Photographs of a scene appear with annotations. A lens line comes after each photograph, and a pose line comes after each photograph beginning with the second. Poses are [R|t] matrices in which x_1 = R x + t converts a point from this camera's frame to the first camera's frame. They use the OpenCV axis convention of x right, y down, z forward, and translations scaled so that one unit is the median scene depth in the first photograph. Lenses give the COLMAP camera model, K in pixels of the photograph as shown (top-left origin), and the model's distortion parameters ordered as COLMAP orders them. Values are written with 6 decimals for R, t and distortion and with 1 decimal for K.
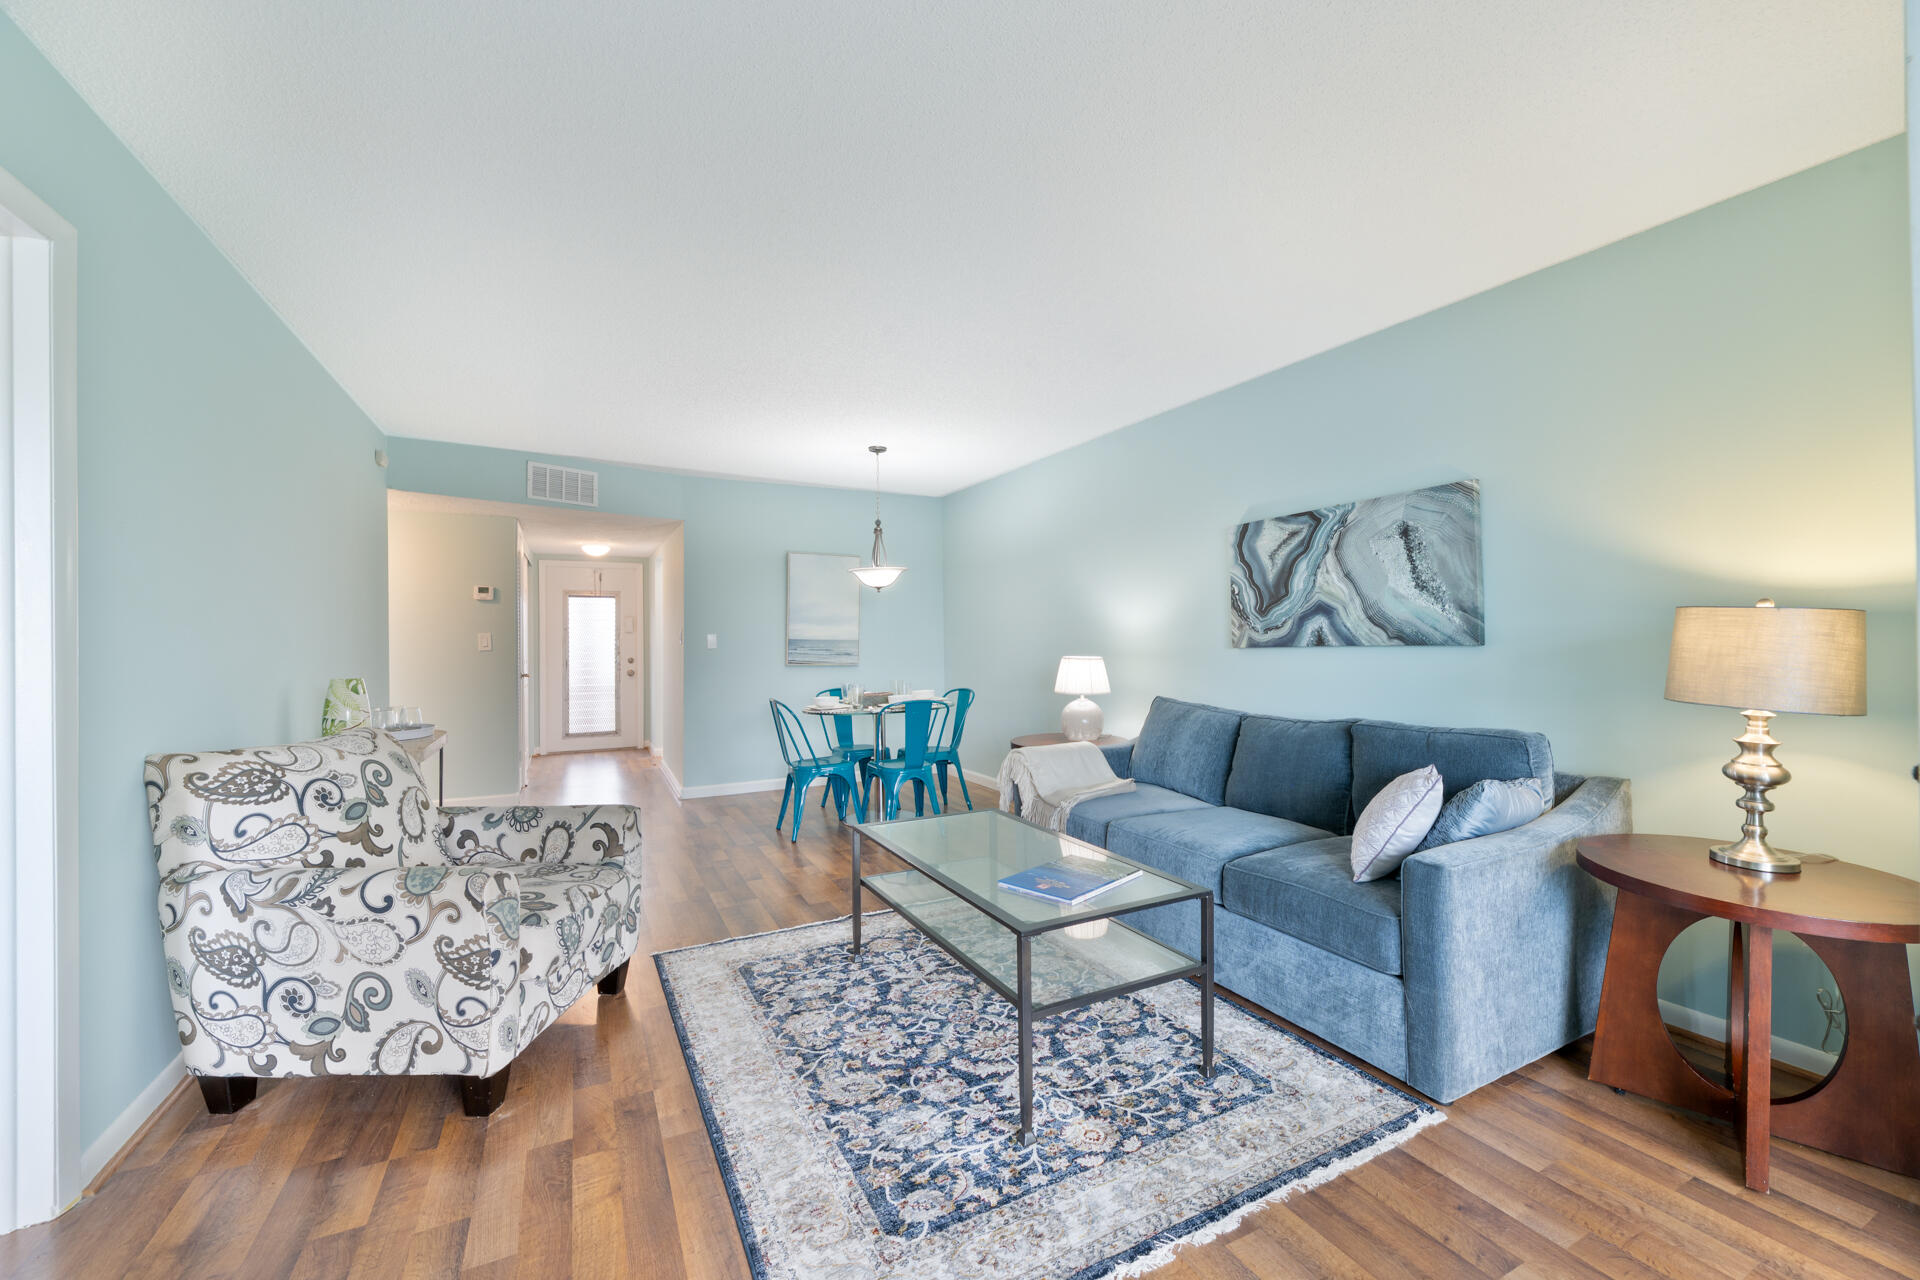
lens RADIAL K [[766.1, 0, 960.0], [0, 766.1, 640.0], [0, 0, 1]] dist [-0.001449, 0.000393]
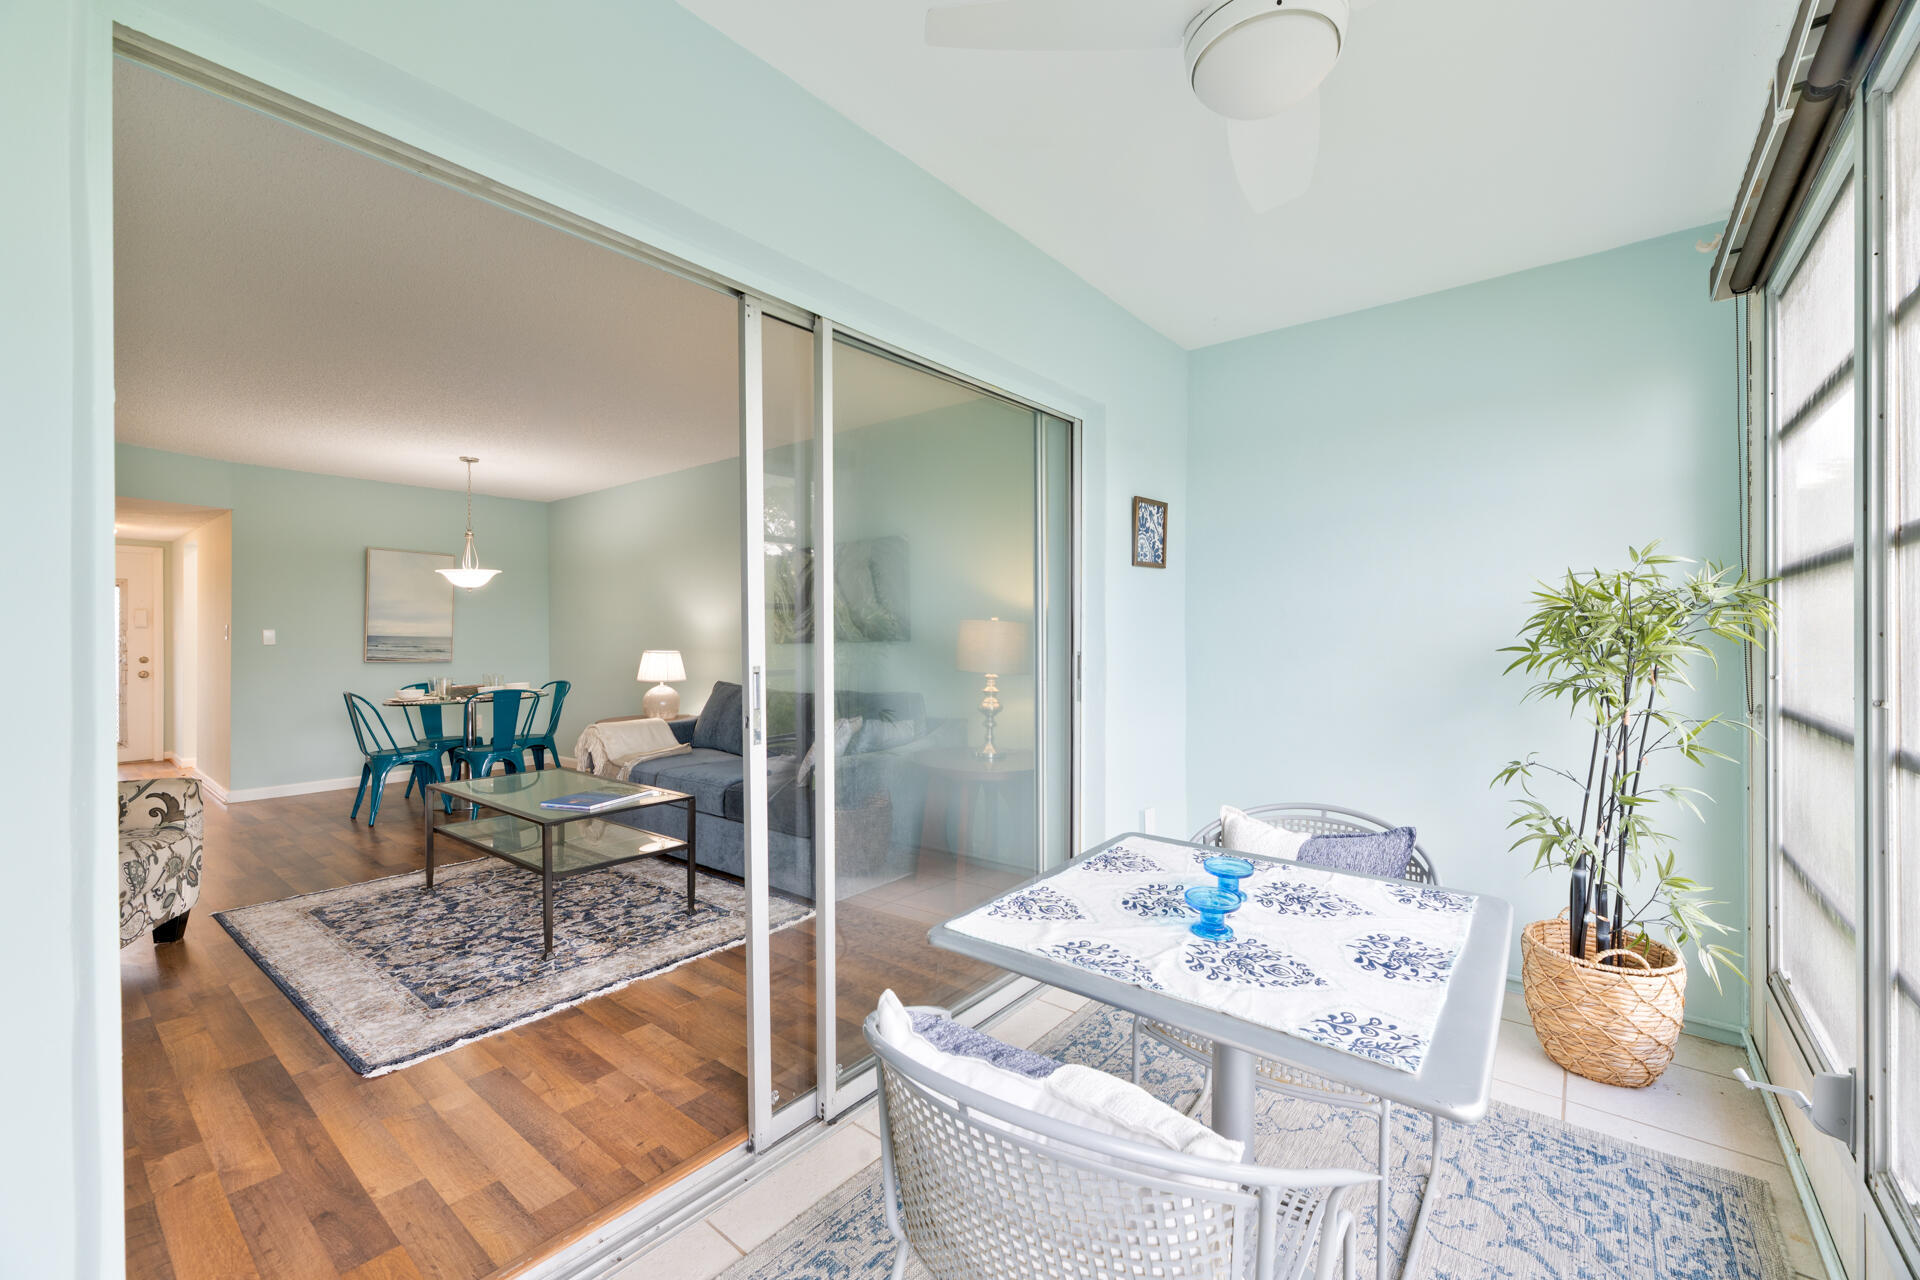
lens RADIAL K [[766.1, 0, 960.0], [0, 766.1, 640.0], [0, 0, 1]] dist [-0.001449, 0.000393]
pose [[0.907580, 0.004477, 0.419855, 0.135388], [-0.004016, 0.999990, -0.001980, 0.008184], [-0.419860, 0.000111, 0.907589, -0.535280]]
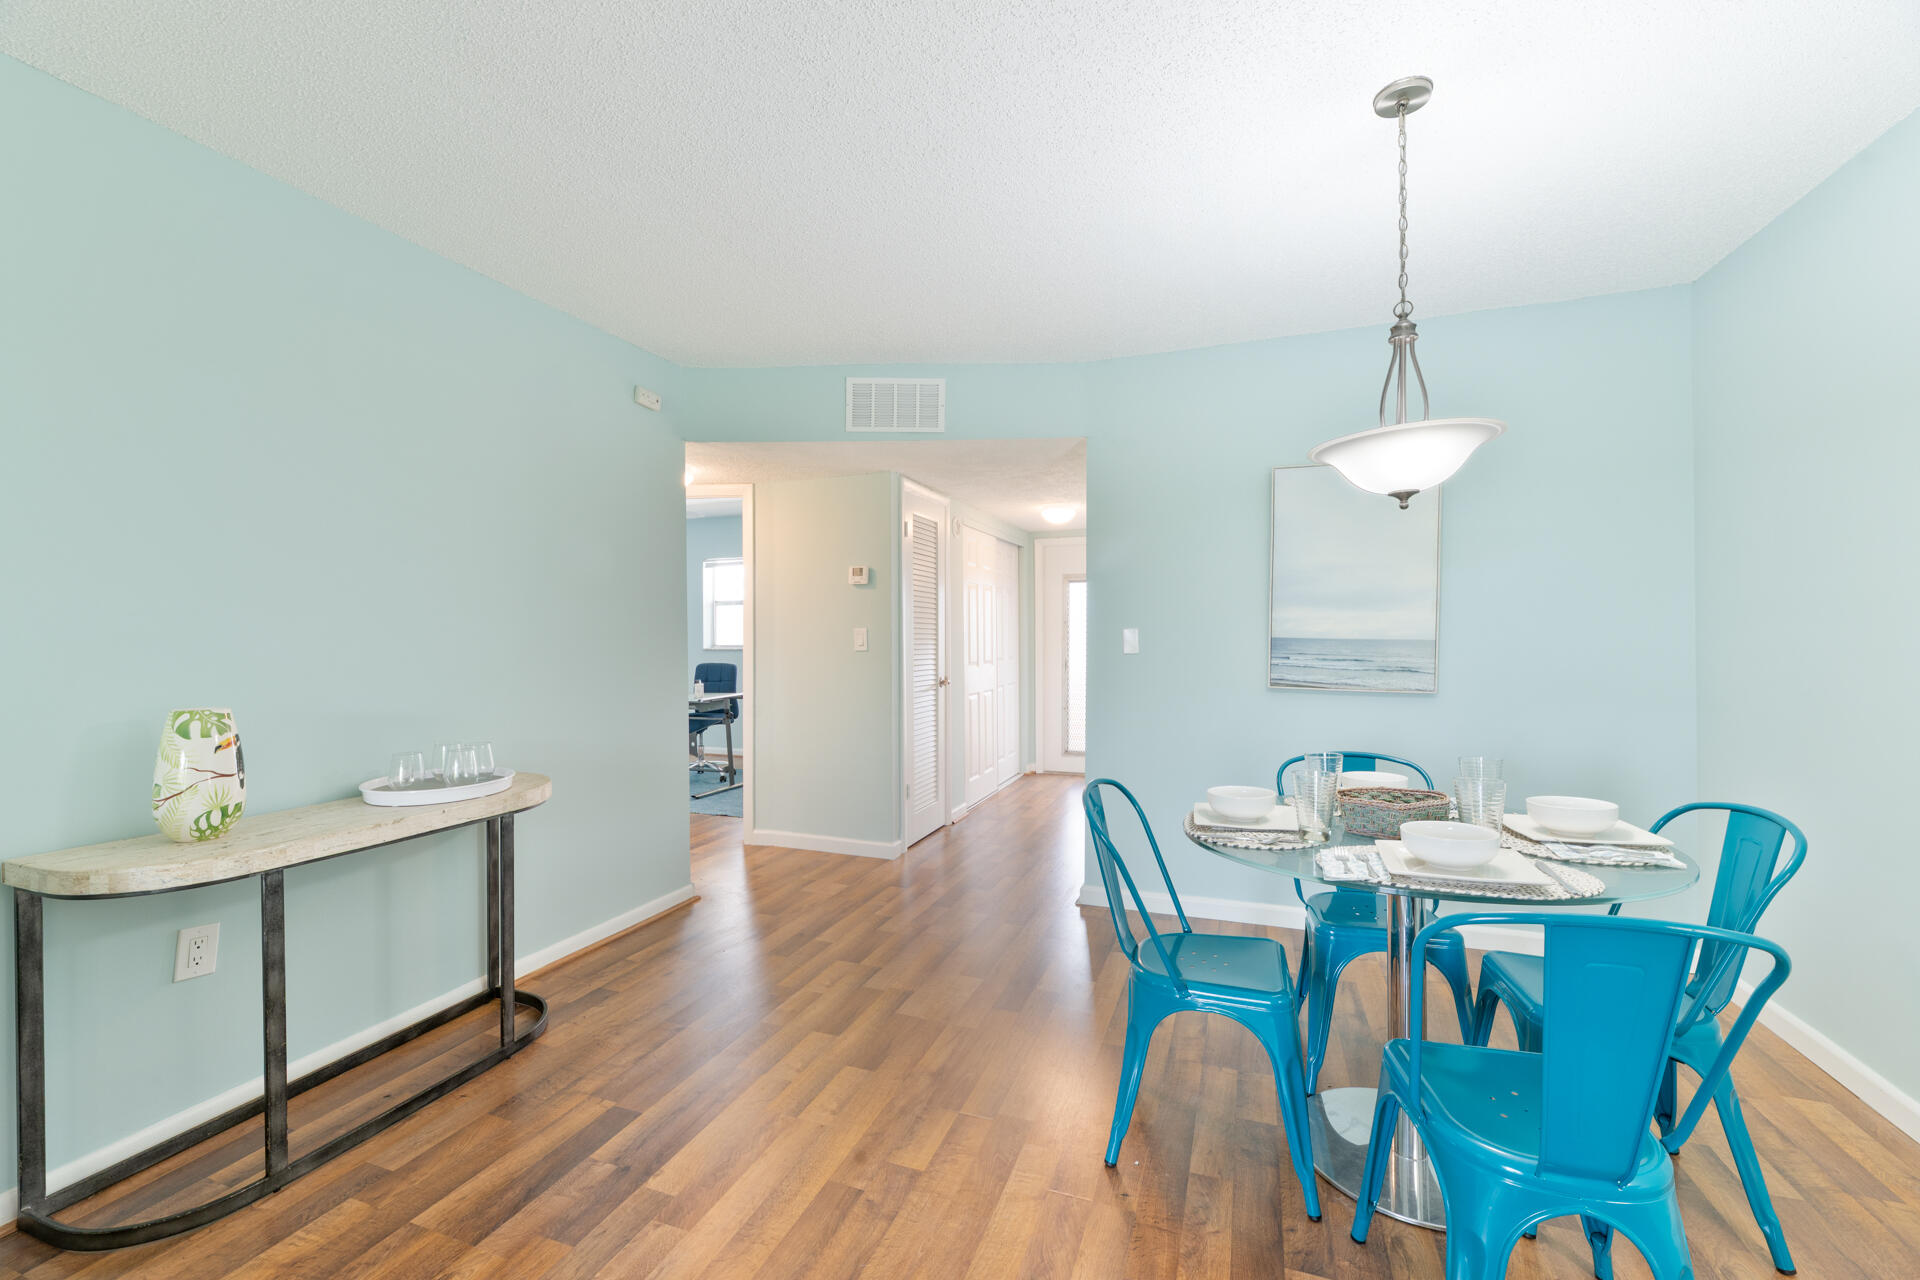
lens RADIAL K [[766.1, 0, 960.0], [0, 766.1, 640.0], [0, 0, 1]] dist [-0.001449, 0.000393]
pose [[0.692866, 0.009313, -0.721006, 0.011062], [-0.004713, 0.999954, 0.008387, -0.006663], [0.721051, -0.002413, 0.692878, 1.119960]]
